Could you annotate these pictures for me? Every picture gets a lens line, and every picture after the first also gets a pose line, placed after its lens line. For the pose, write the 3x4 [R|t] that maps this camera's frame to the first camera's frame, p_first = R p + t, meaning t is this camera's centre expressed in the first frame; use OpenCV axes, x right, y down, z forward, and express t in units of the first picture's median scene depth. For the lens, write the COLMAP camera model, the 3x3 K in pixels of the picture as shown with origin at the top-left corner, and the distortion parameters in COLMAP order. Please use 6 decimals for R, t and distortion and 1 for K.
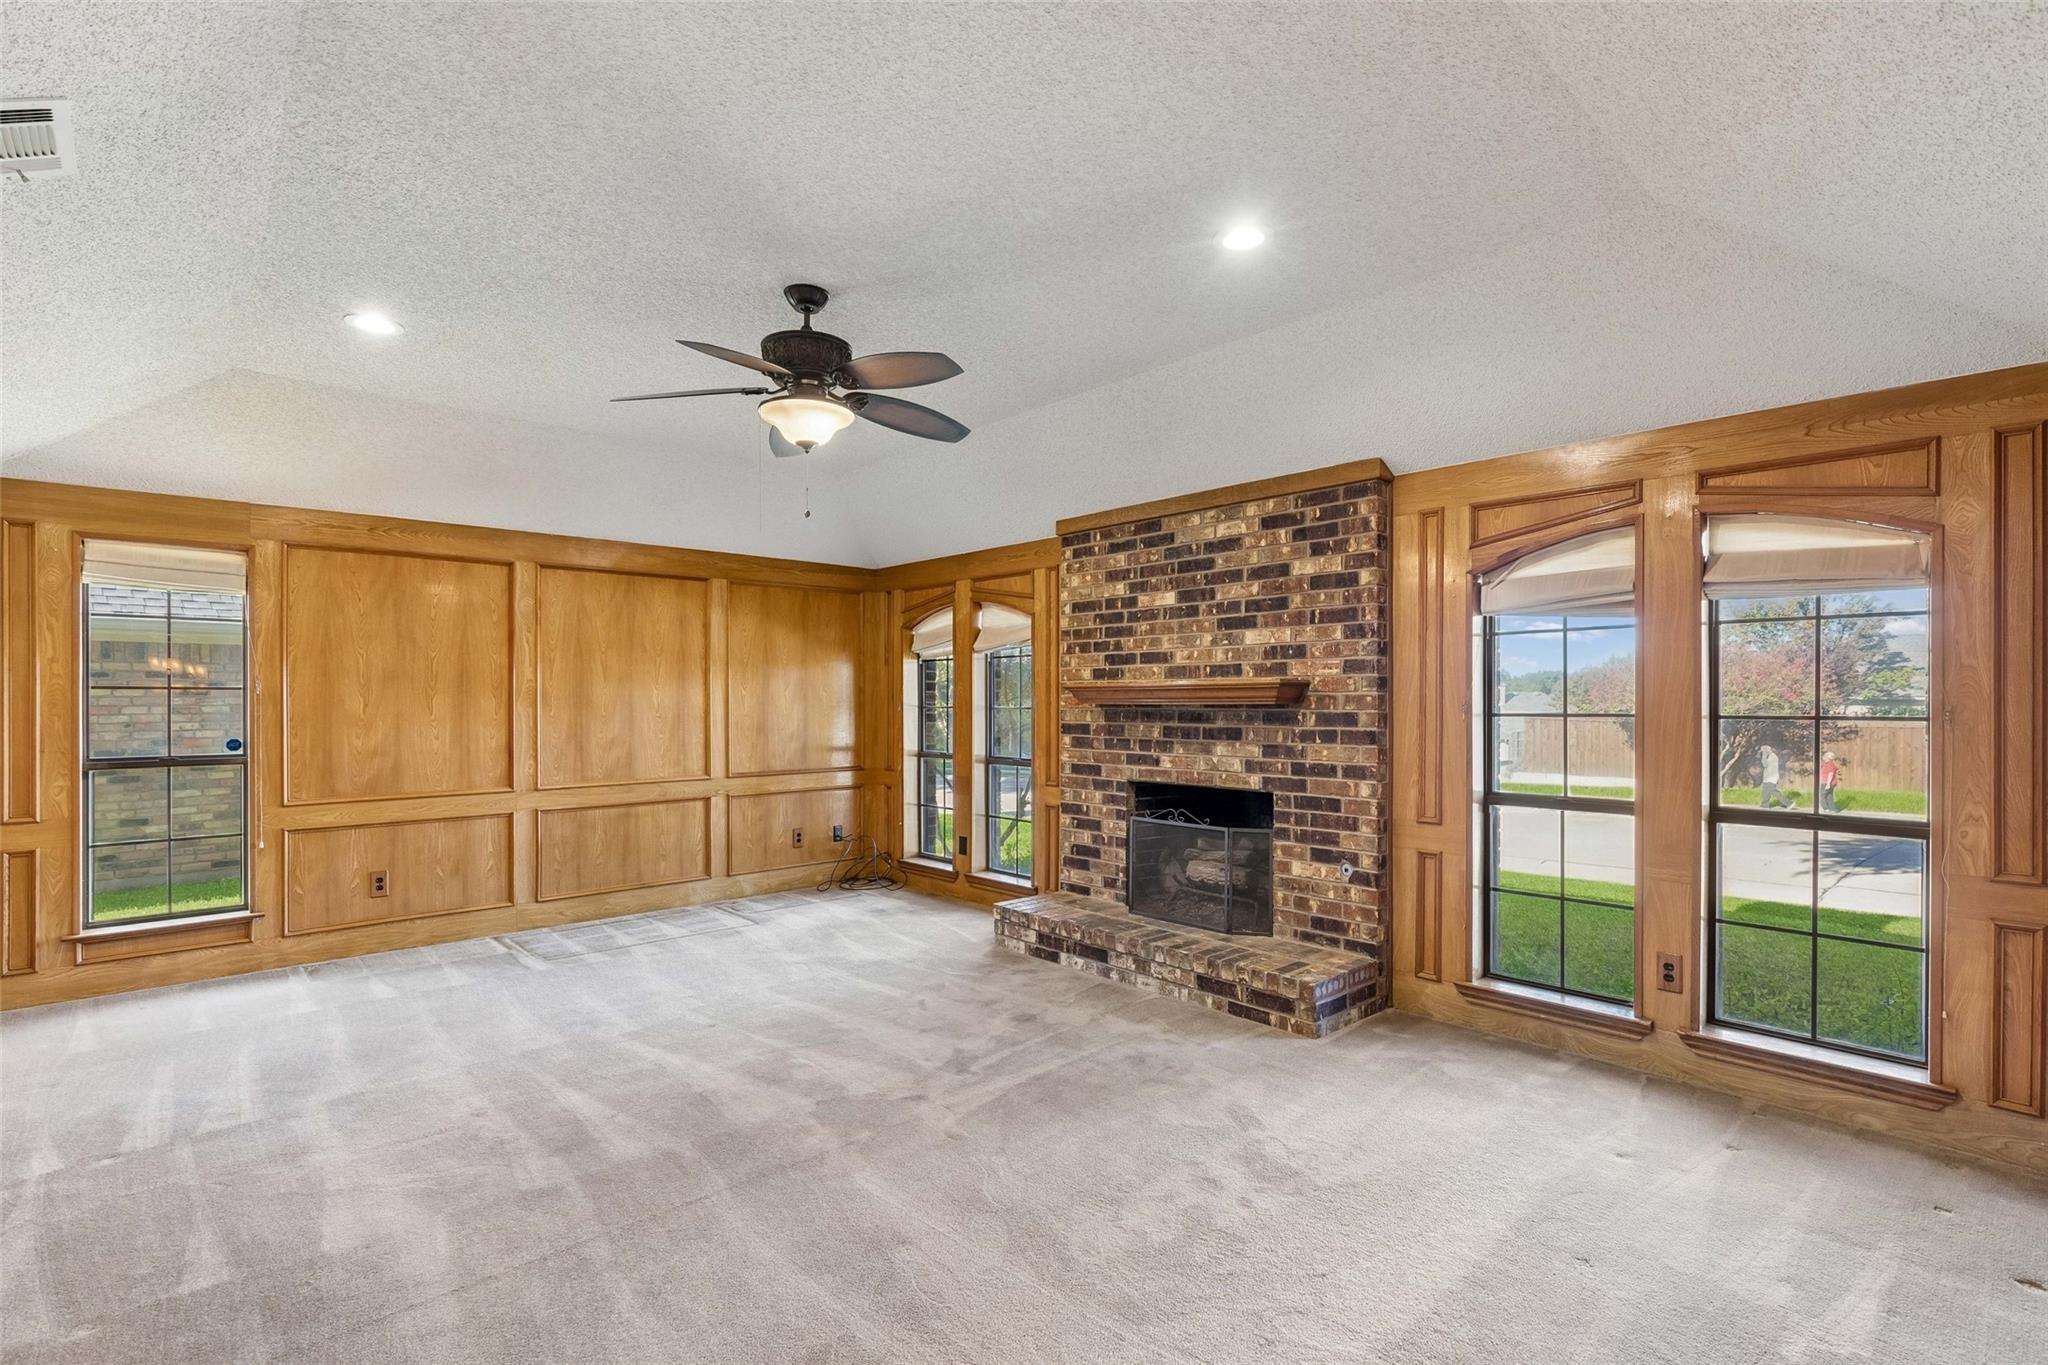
lens RADIAL K [[962.4, 0, 1025.4], [0, 962.4, 691.2], [0, 0, 1]] dist [-0.005084, -0.000499]
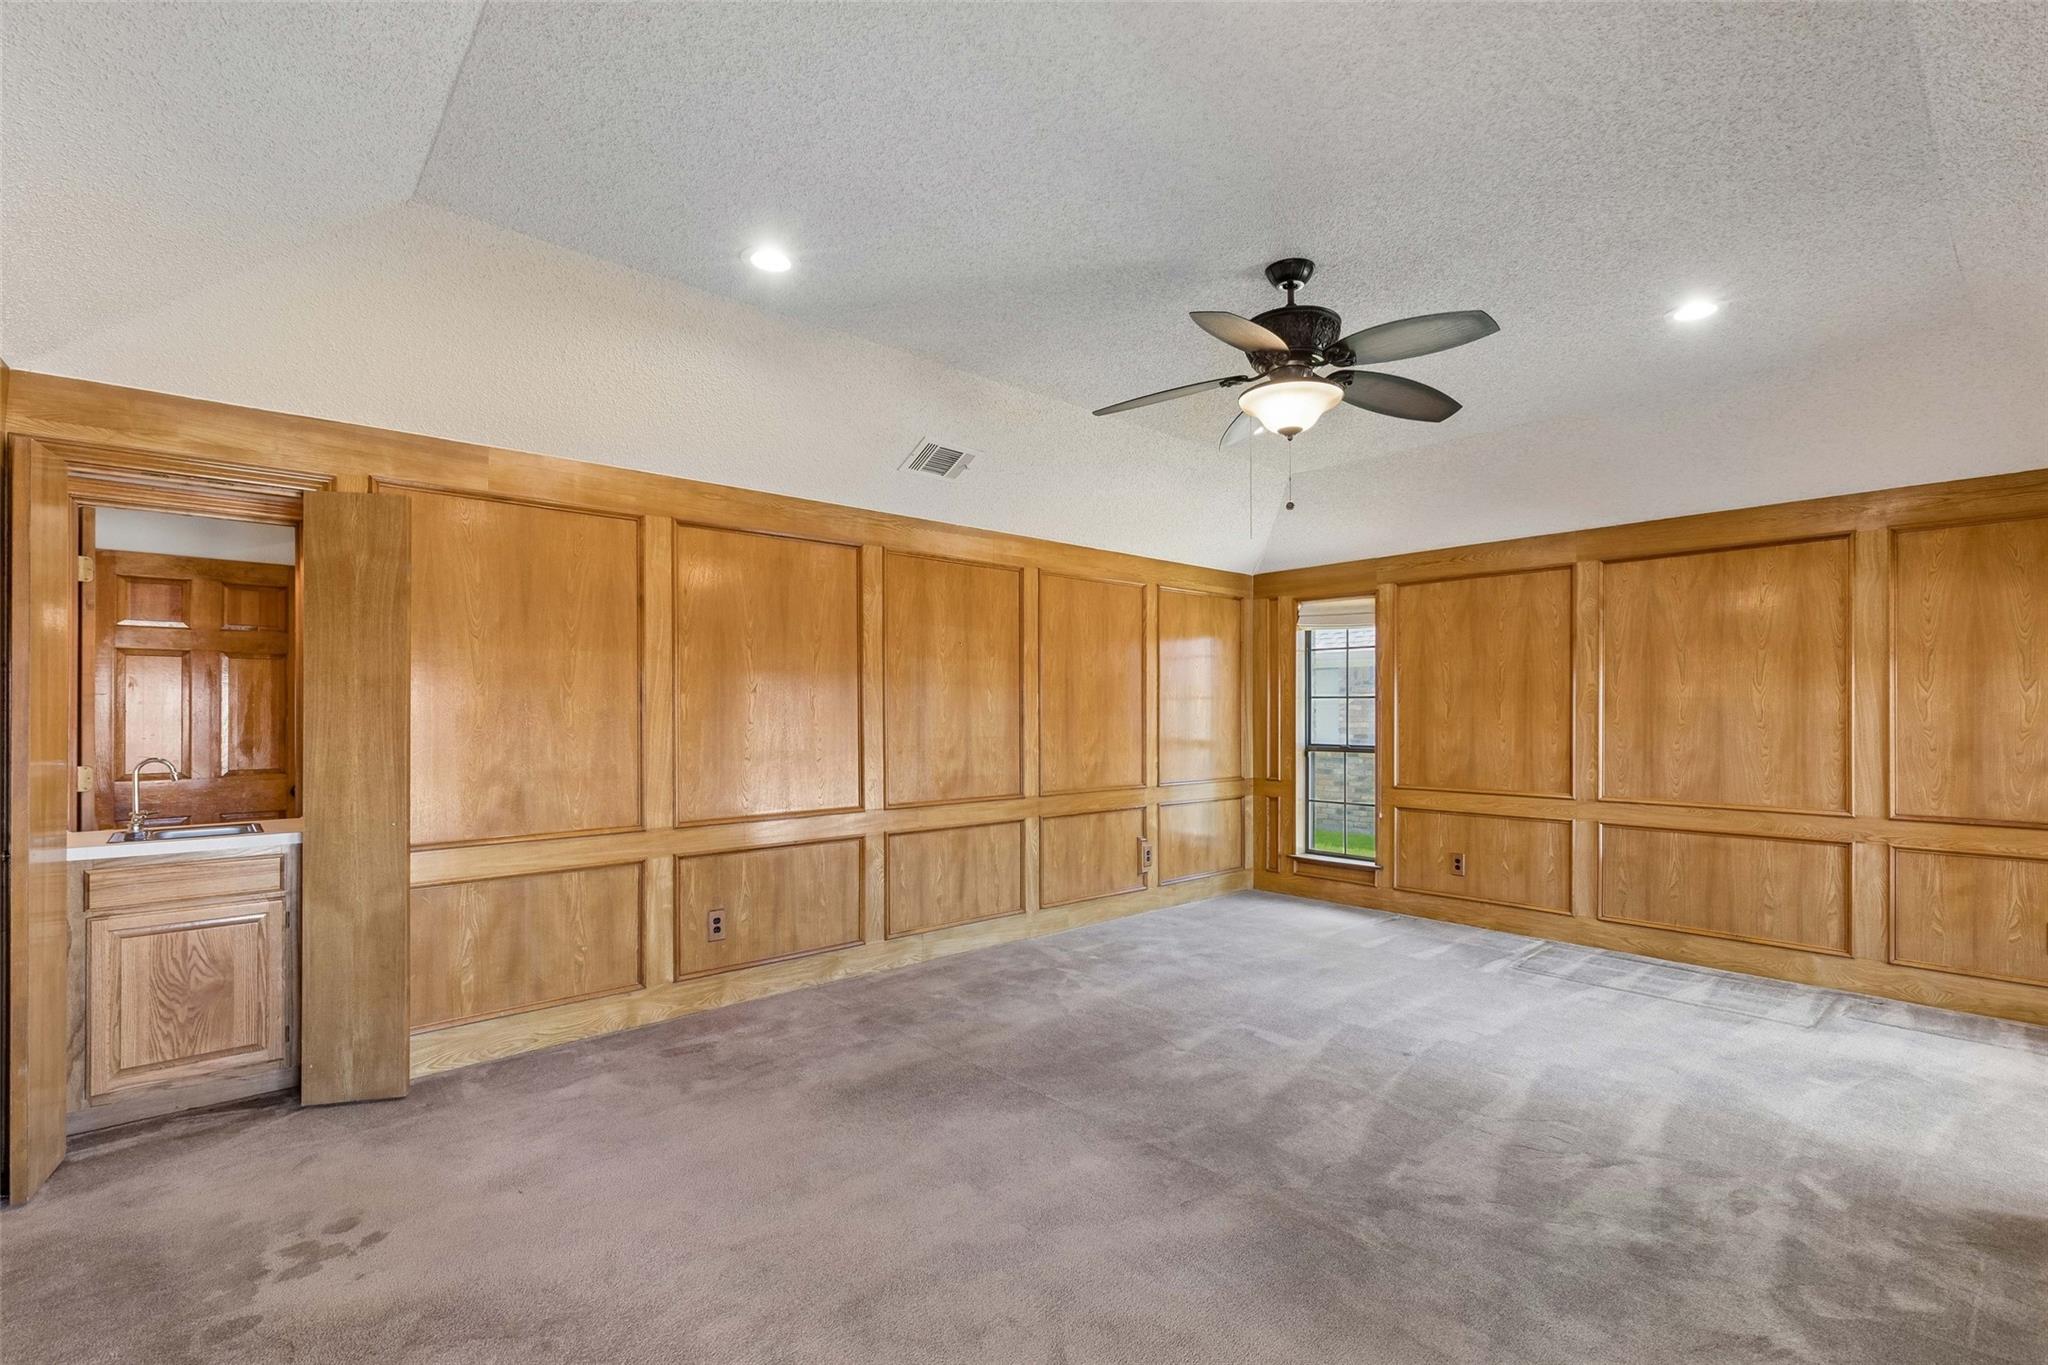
lens RADIAL K [[919.6, 0, 1040.7], [0, 919.6, 711.7], [0, 0, 1]] dist [0.012142, -0.001690]
pose [[-0.012091, 0.006977, -0.999903, 0.429587], [0.010356, 0.999923, 0.006852, 0.003490], [0.999873, -0.010272, -0.012162, 0.492295]]
